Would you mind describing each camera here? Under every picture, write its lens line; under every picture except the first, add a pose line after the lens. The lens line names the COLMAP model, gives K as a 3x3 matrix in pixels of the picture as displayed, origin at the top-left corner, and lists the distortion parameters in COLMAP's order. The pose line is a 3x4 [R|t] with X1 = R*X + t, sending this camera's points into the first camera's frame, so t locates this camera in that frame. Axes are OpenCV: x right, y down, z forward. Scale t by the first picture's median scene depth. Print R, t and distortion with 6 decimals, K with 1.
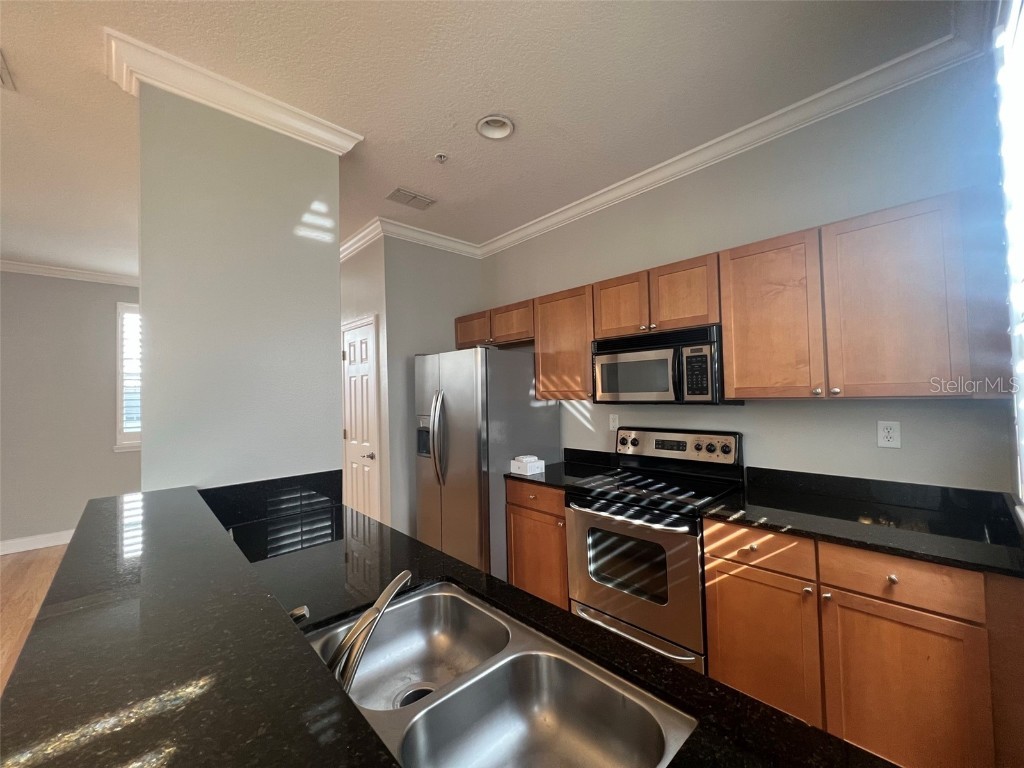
lens RADIAL K [[410.8, 0, 511.0], [0, 410.8, 384.7], [0, 0, 1]] dist [-0.001044, -0.000051]
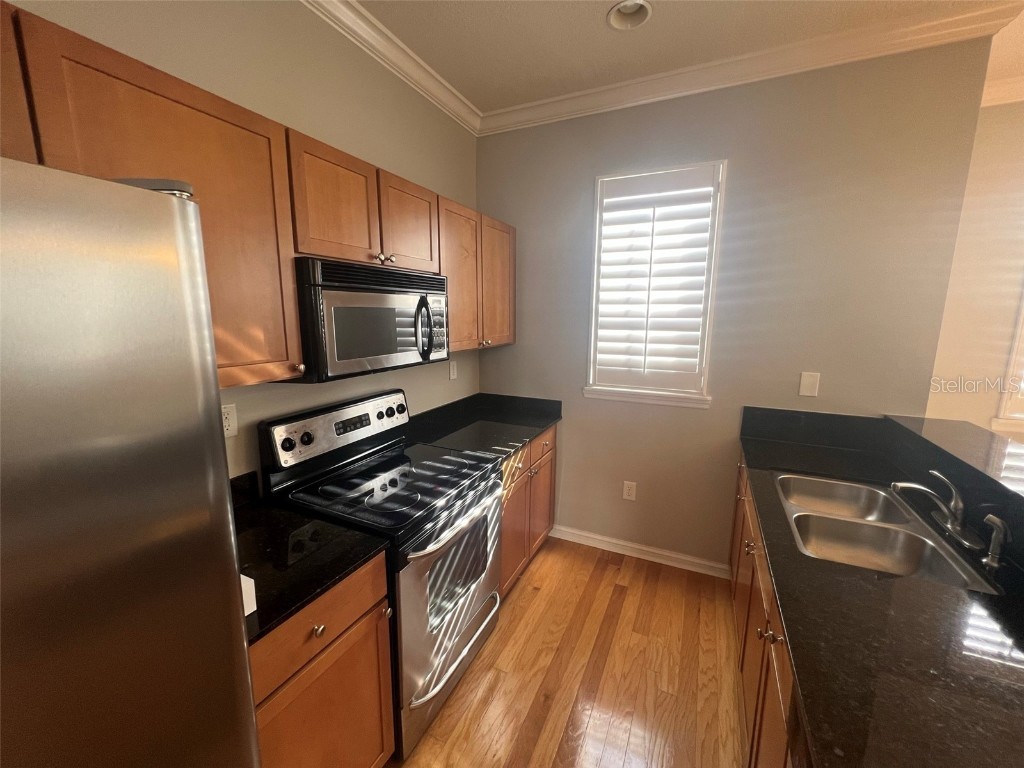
lens RADIAL K [[410.8, 0, 510.9], [0, 410.8, 380.9], [0, 0, 1]] dist [-0.001044, -0.000051]
pose [[-0.368042, -0.129189, 0.920791, -0.393597], [-0.017558, 0.991090, 0.132034, -0.031289], [-0.929643, 0.032427, -0.367031, 1.041931]]
